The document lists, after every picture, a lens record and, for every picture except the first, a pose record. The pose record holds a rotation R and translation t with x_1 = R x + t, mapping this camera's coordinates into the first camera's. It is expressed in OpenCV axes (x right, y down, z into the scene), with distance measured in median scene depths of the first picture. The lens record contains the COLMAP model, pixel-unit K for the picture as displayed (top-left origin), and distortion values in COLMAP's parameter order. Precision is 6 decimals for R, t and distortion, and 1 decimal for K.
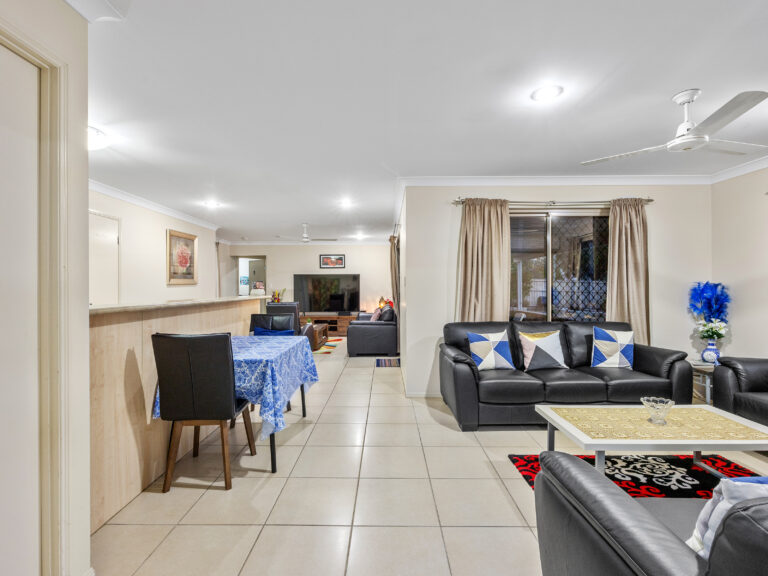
lens RADIAL K [[348.2, 0, 371.1], [0, 348.2, 280.6], [0, 0, 1]] dist [0.001316, 0.000494]
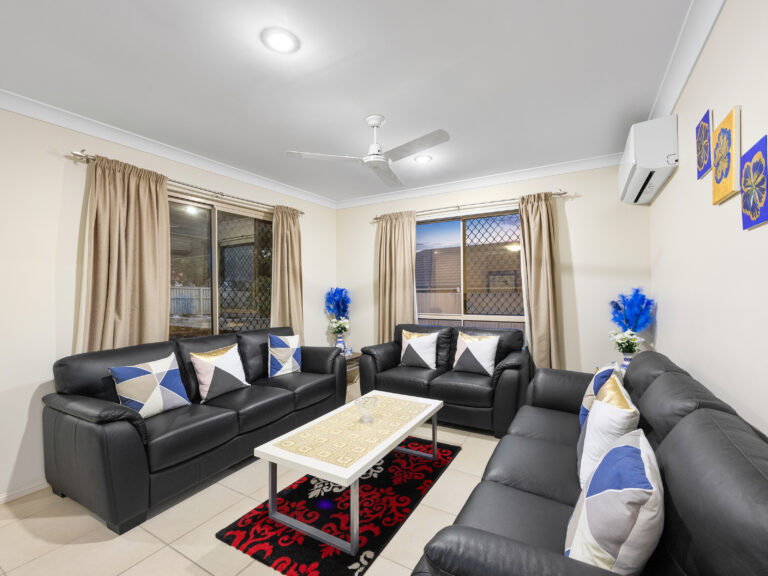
lens RADIAL K [[348.2, 0, 383.8], [0, 348.2, 289.4], [0, 0, 1]] dist [0.001316, 0.000494]
pose [[0.480376, -0.003615, 0.877055, -0.039044], [-0.001517, 0.999987, 0.004952, 0.004182], [-0.877061, -0.003709, 0.480364, 0.267483]]
